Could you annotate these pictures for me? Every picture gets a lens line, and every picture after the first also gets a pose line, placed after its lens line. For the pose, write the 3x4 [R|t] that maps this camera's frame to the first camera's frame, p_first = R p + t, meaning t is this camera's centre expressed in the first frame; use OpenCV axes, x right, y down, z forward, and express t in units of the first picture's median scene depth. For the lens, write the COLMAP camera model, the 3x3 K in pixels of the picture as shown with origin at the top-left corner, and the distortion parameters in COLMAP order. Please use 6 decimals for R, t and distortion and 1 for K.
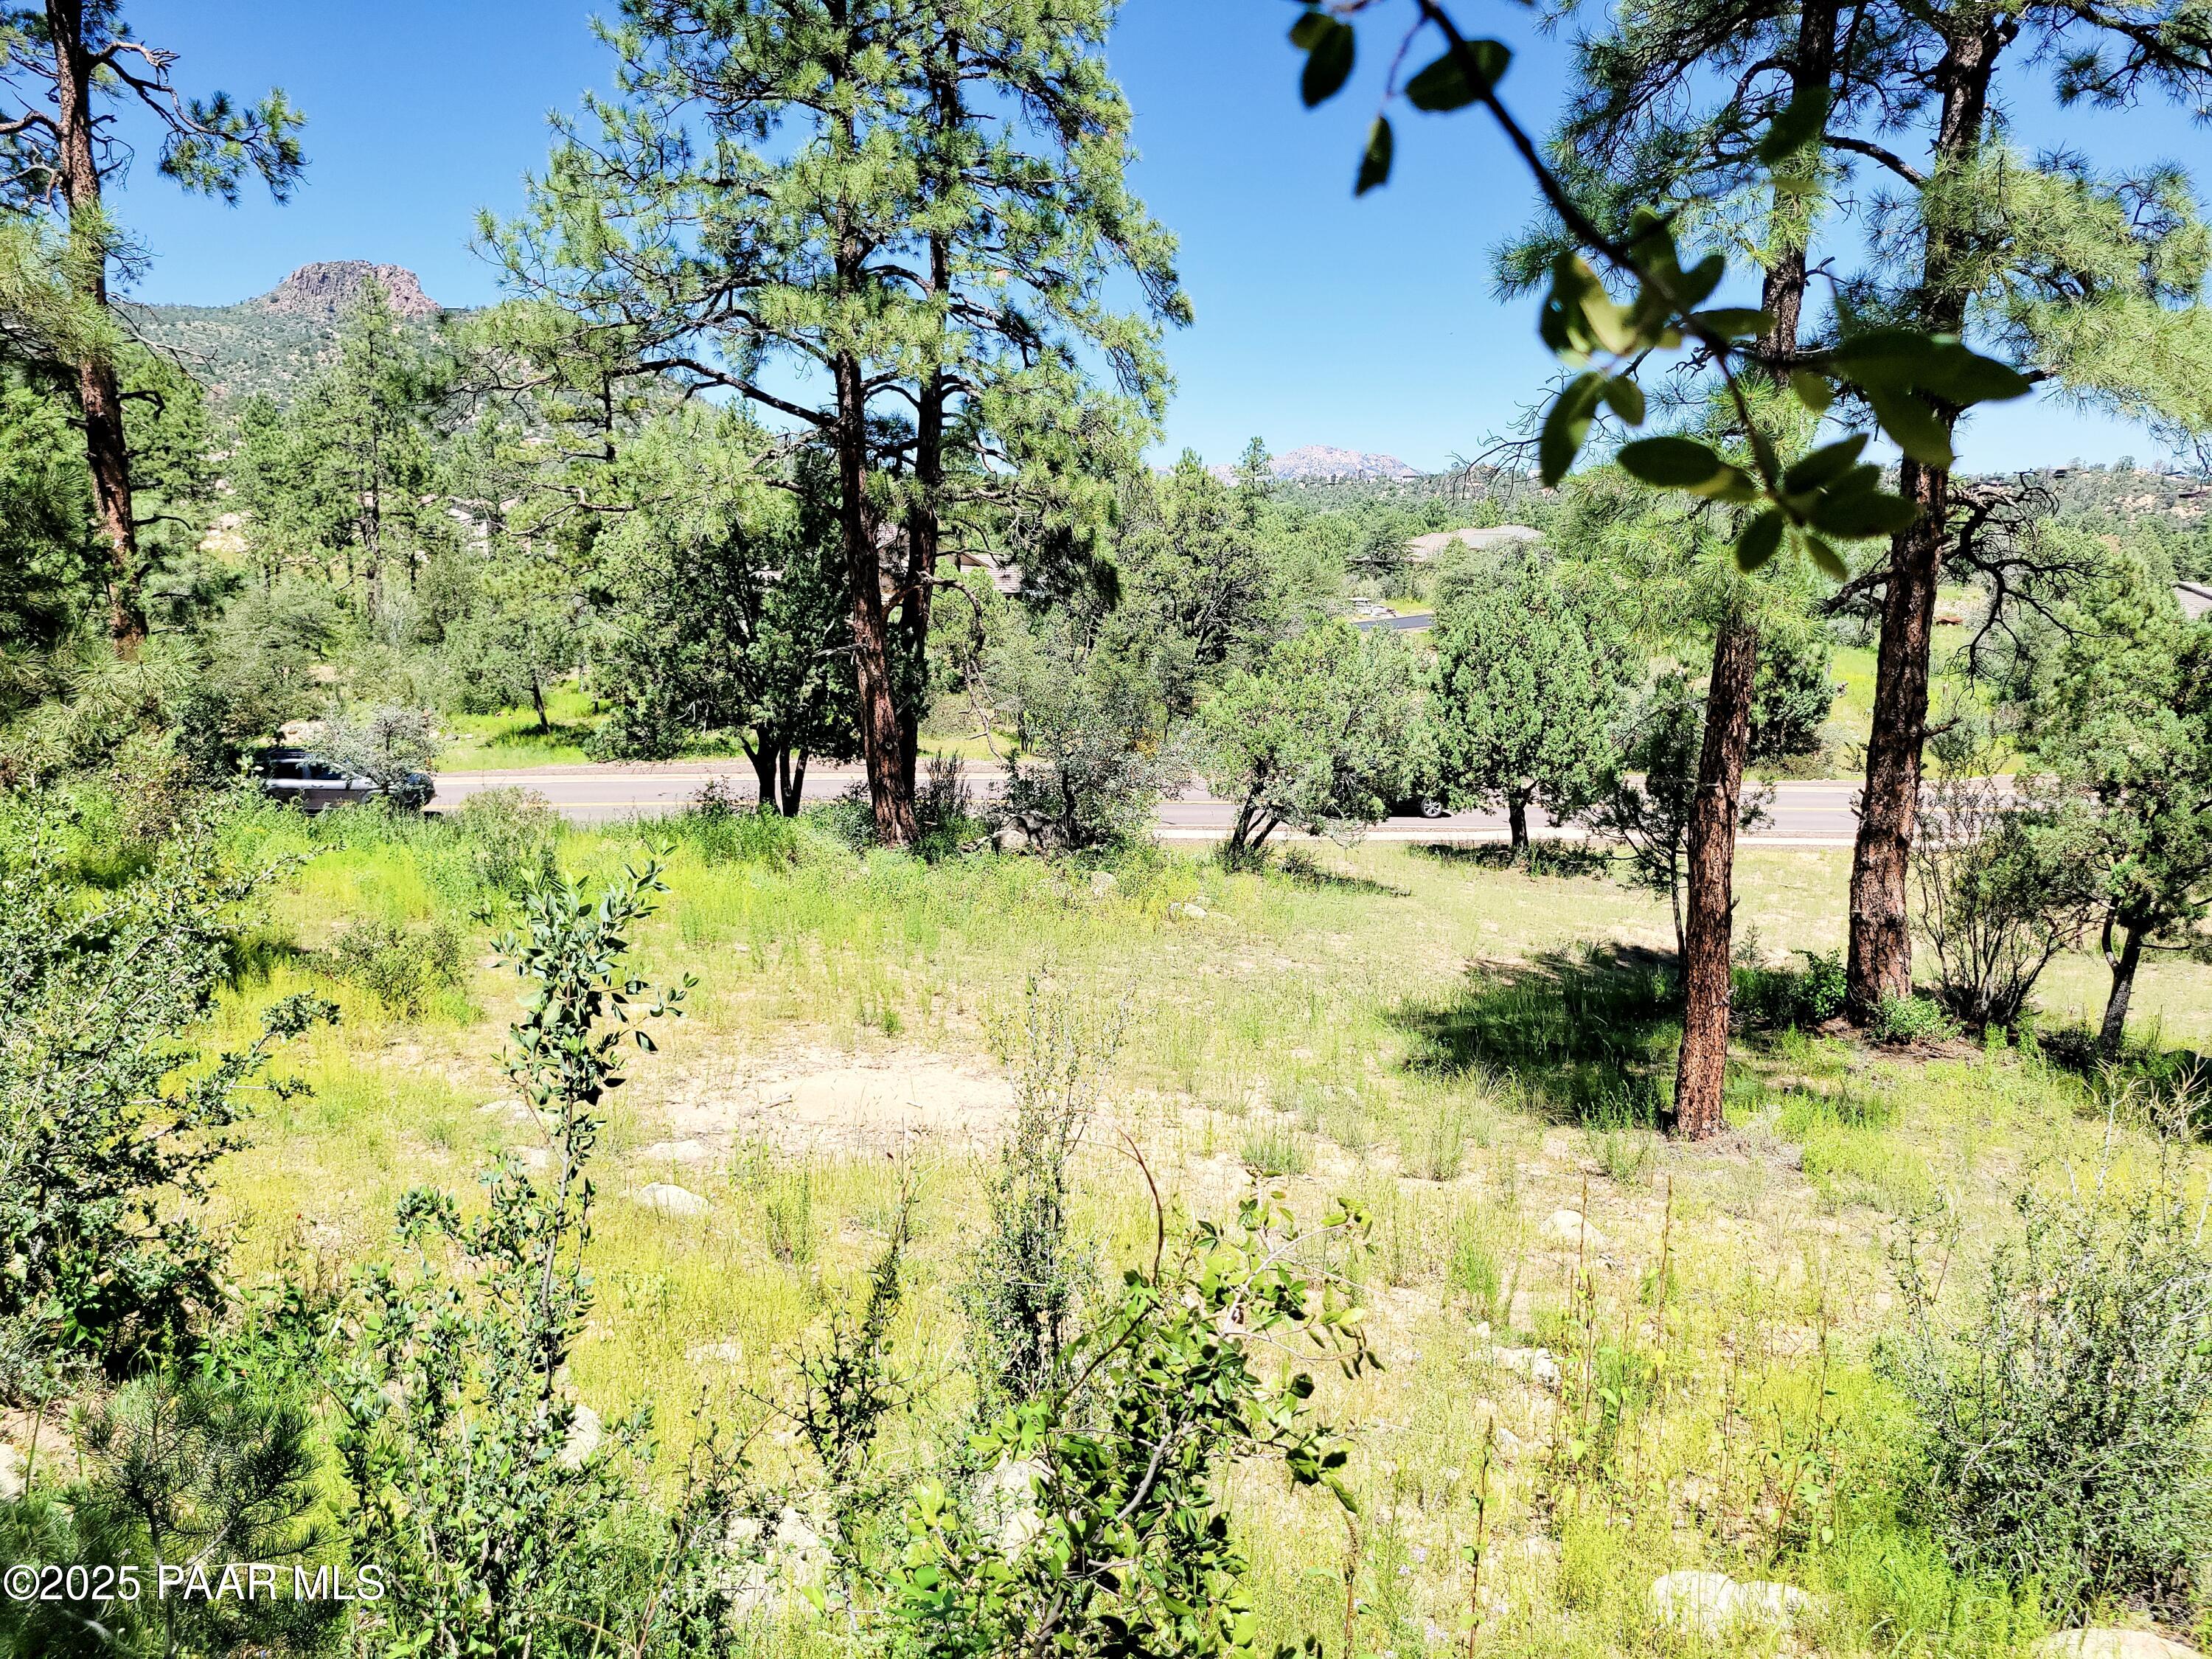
lens RADIAL K [[1729.1, 0, 1106.0], [0, 1729.1, 829.5], [0, 0, 1]] dist [0.030371, -0.000775]
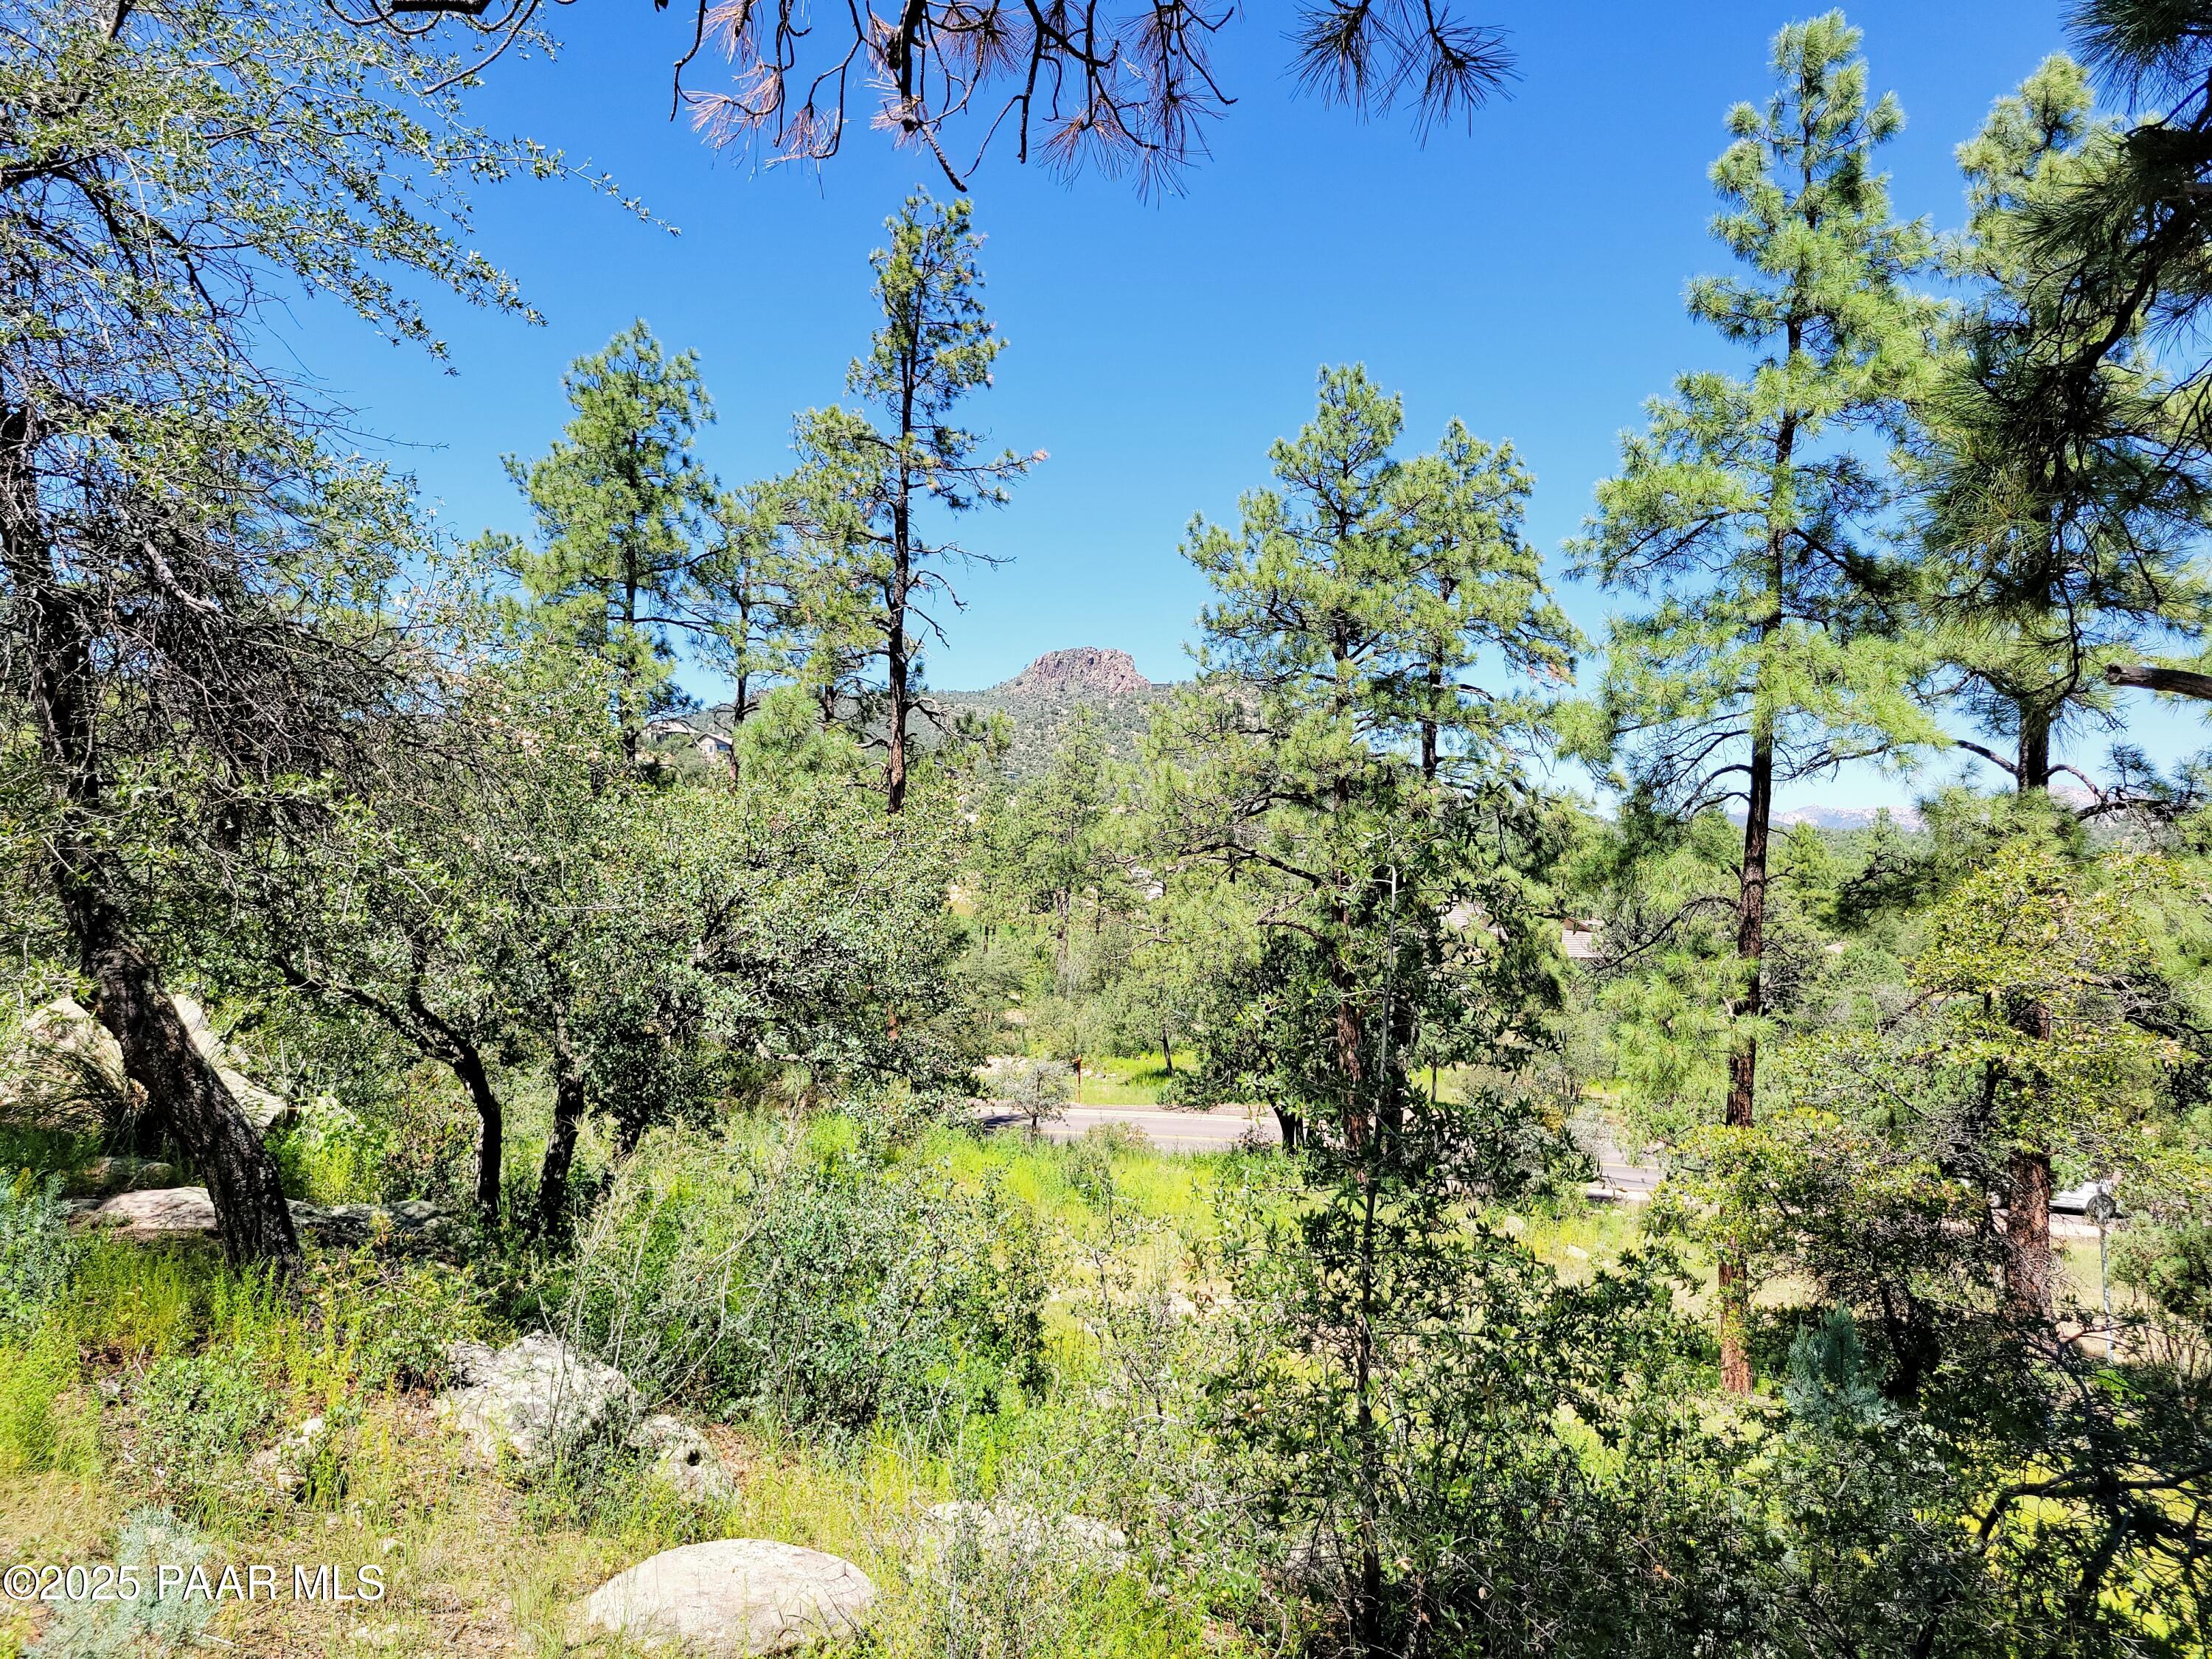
lens RADIAL K [[1729.1, 0, 1106.0], [0, 1729.1, 829.5], [0, 0, 1]] dist [0.030371, -0.000775]
pose [[0.928583, 0.004132, -0.371101, 0.090804], [-0.076786, 0.980440, -0.181220, -0.000684], [0.363093, 0.196774, 0.910738, -0.173834]]
